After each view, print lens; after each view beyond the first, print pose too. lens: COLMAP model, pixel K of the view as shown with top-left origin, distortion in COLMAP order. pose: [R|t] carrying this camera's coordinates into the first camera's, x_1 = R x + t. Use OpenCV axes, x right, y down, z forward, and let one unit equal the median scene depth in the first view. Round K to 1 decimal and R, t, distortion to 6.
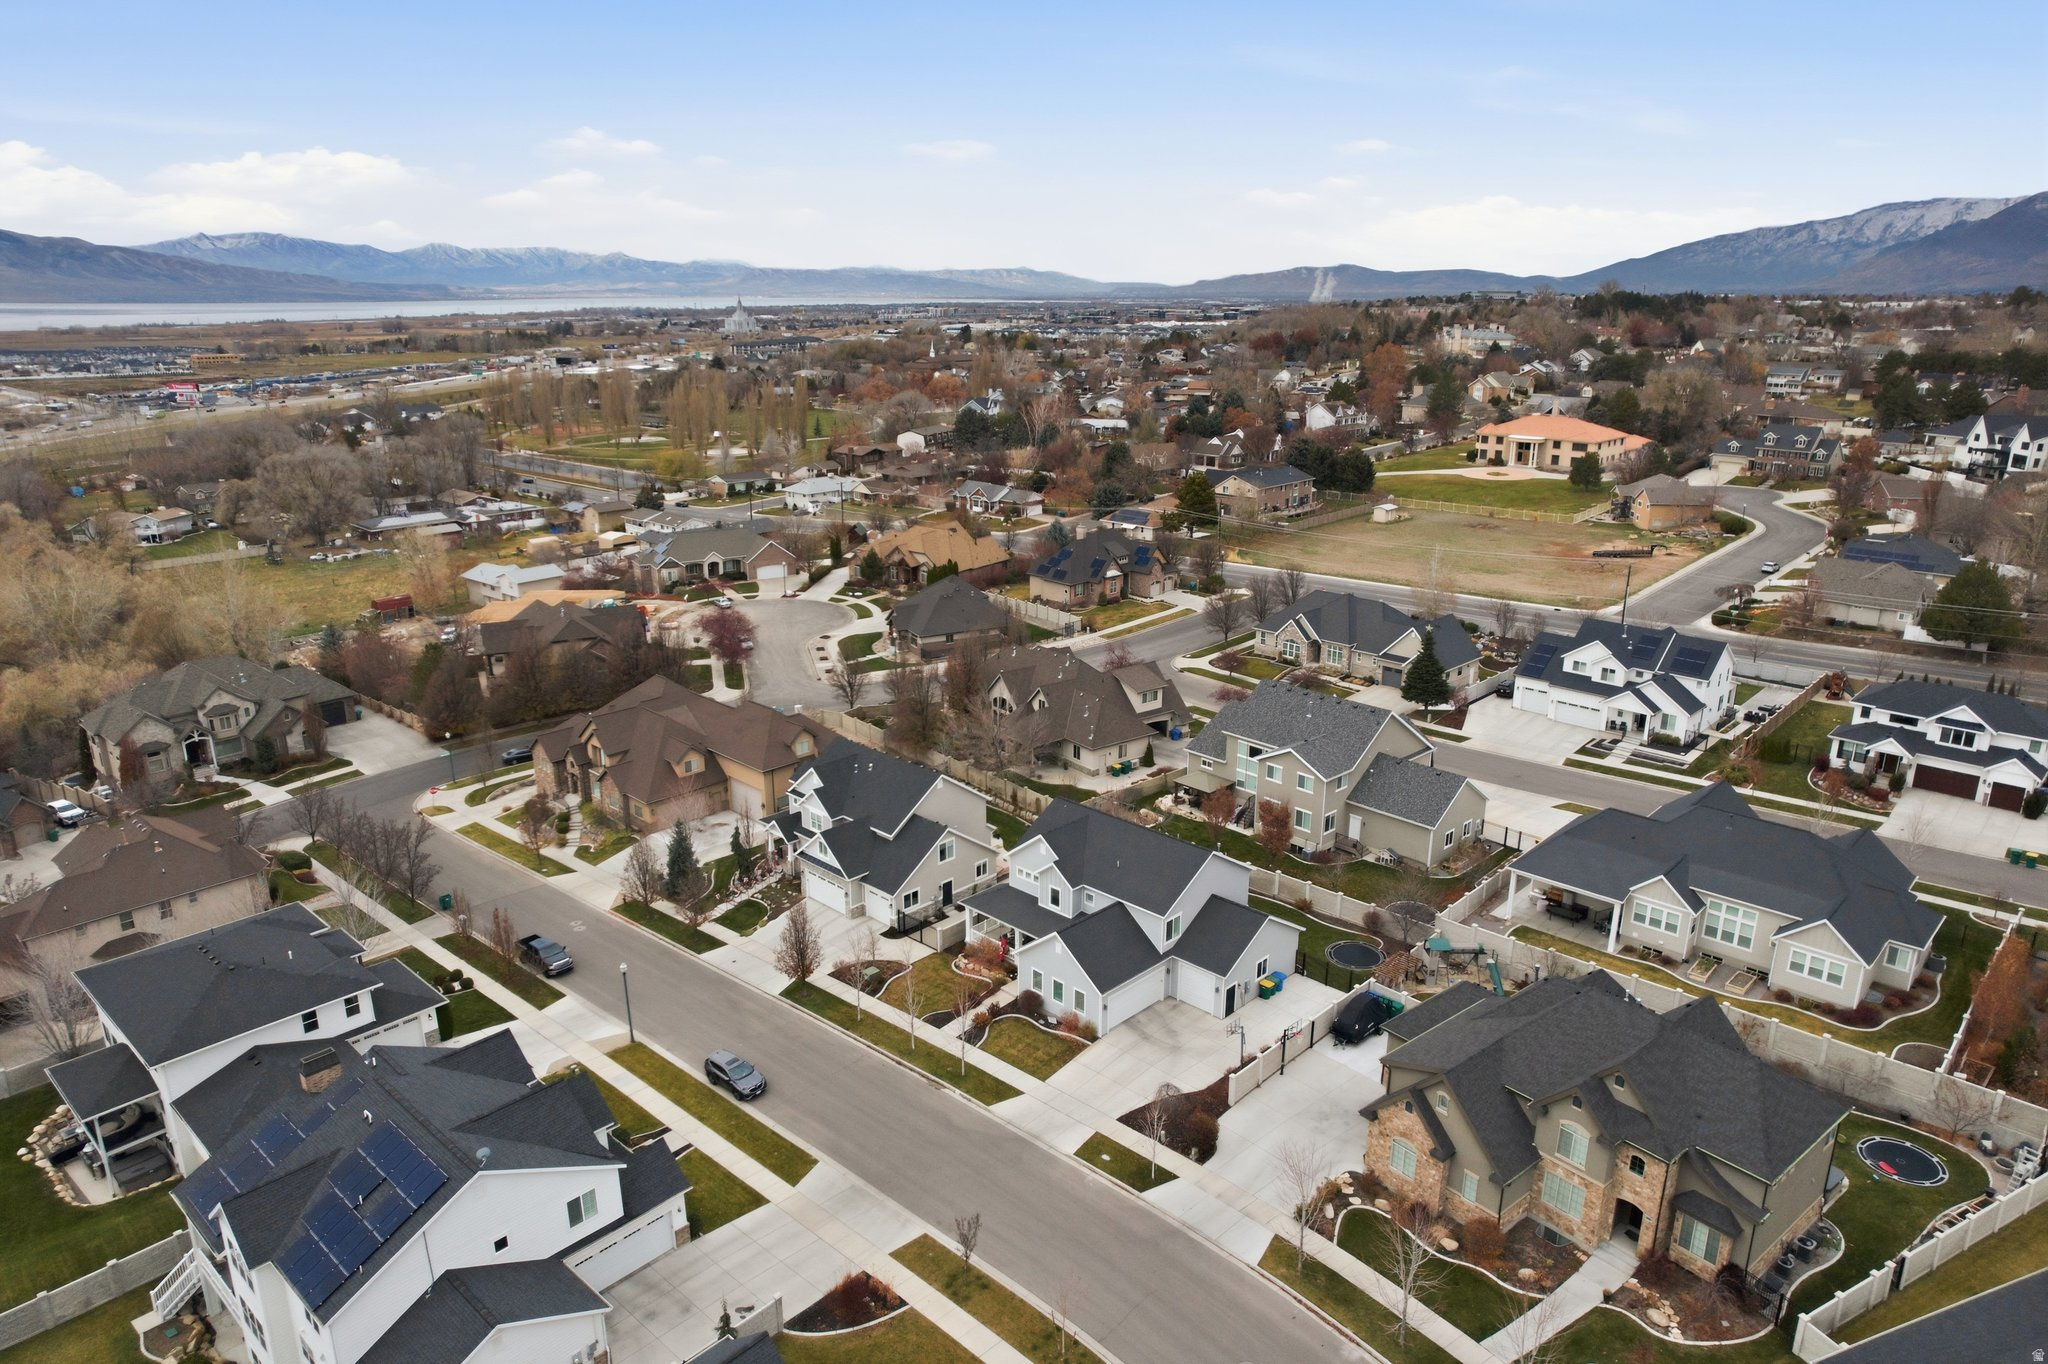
lens RADIAL K [[1296.5, 0, 1031.0], [0, 1296.5, 710.3], [0, 0, 1]] dist [-0.071168, 0.058569]
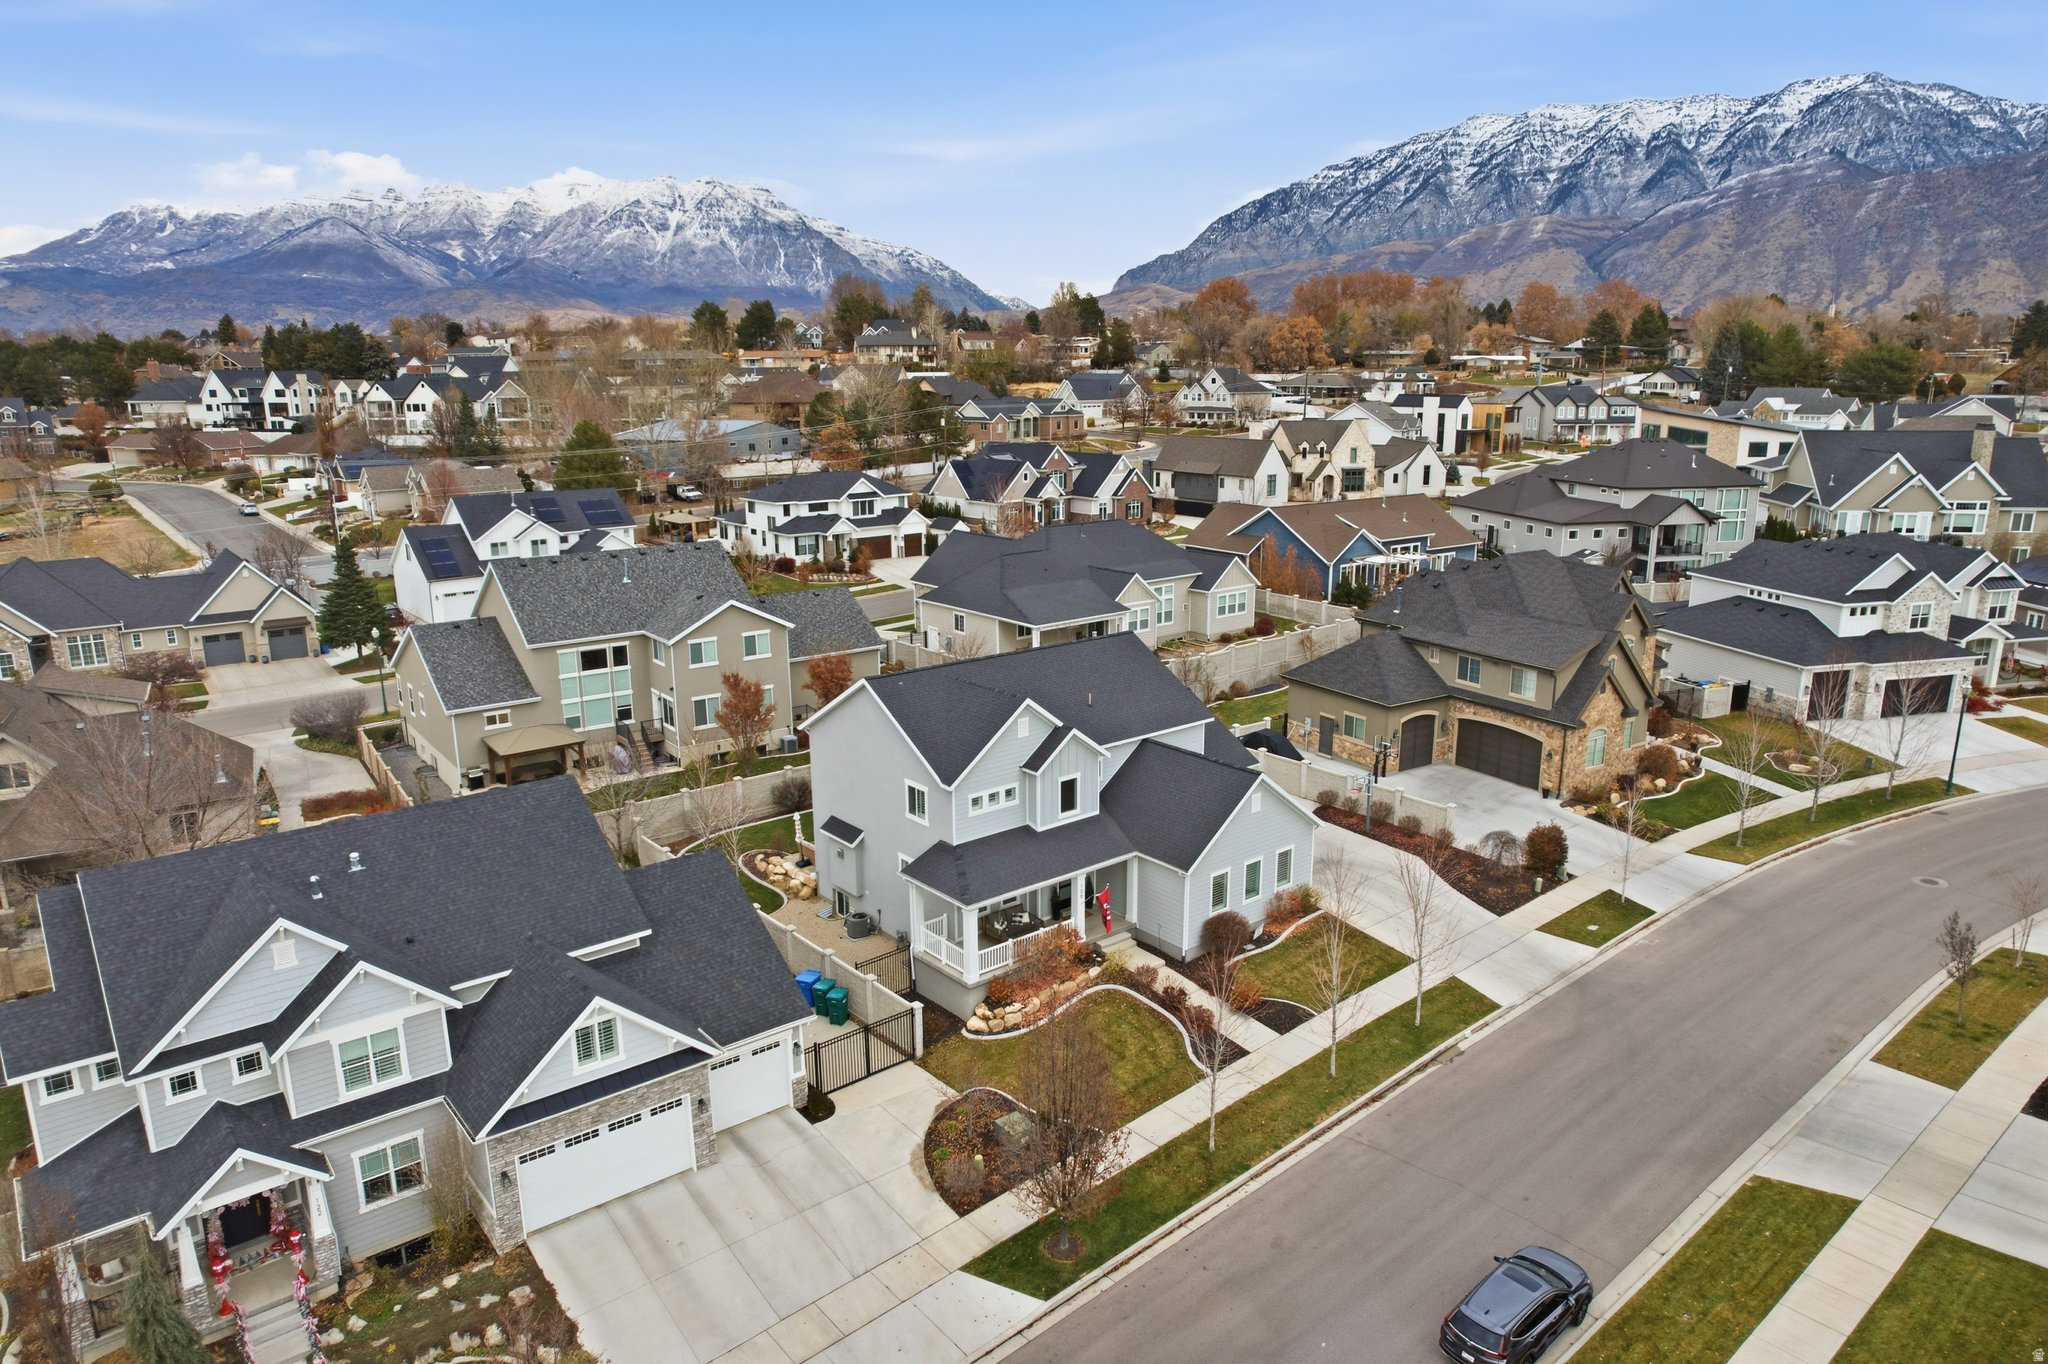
lens RADIAL K [[1296.5, 0, 1031.0], [0, 1296.5, 710.3], [0, 0, 1]] dist [-0.071168, 0.058569]
pose [[0.111902, -0.256931, 0.959929, -0.398042], [0.310741, 0.926600, 0.211786, -0.009058], [-0.943885, 0.274590, 0.183527, 0.711737]]
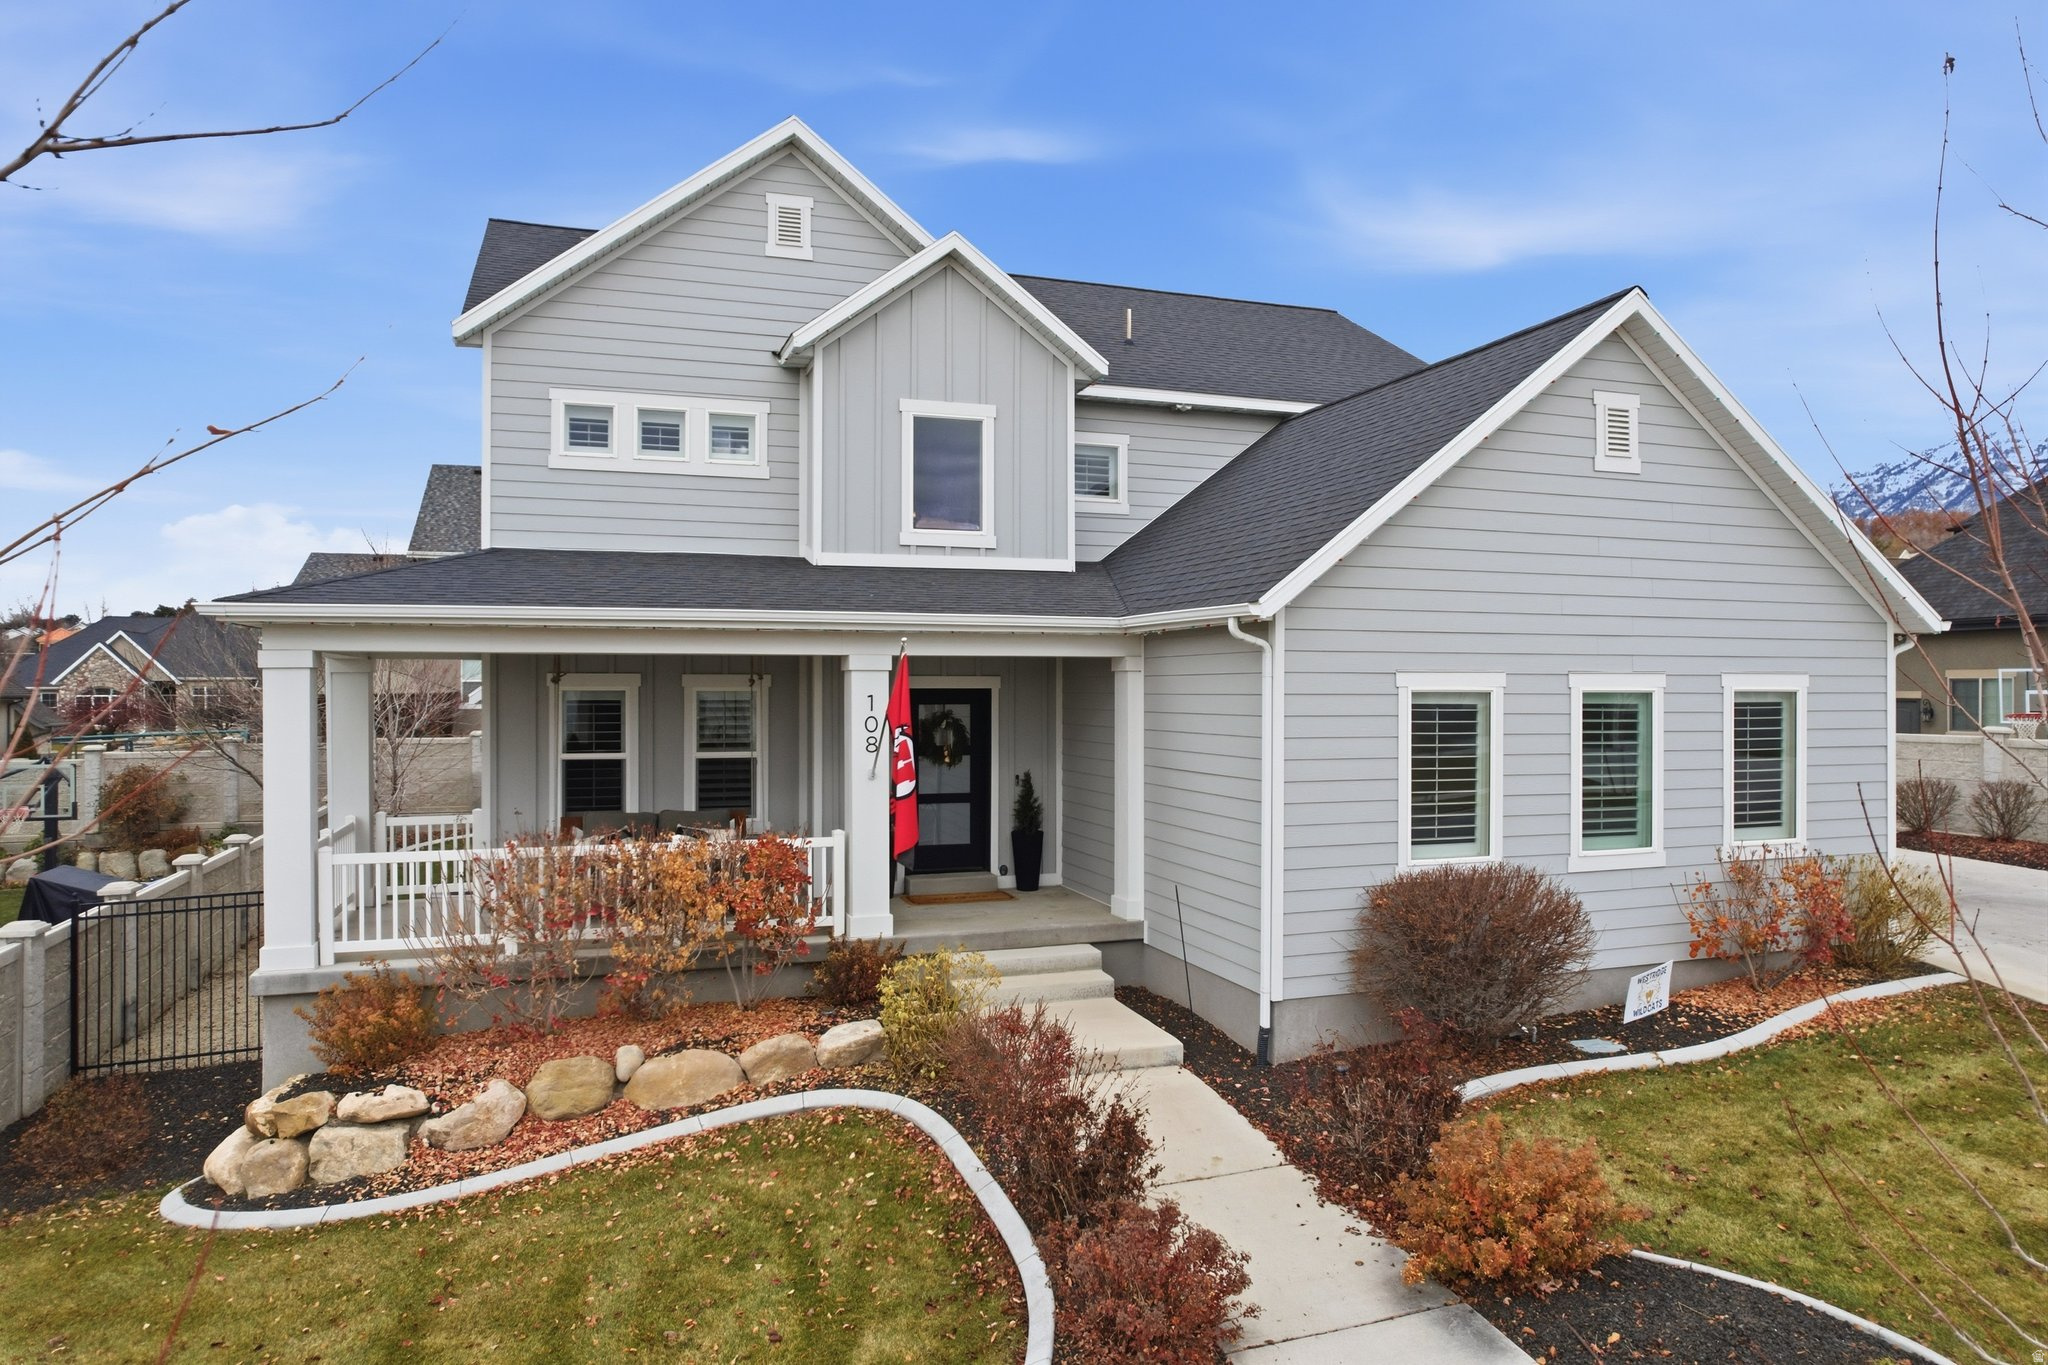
lens RADIAL K [[1296.5, 0, 1031.0], [0, 1296.5, 710.8], [0, 0, 1]] dist [-0.071168, 0.058569]
pose [[0.452260, -0.008448, 0.891846, -0.099349], [0.278010, 0.951470, -0.131968, 0.156041], [-0.847450, 0.307626, 0.432660, 0.730651]]
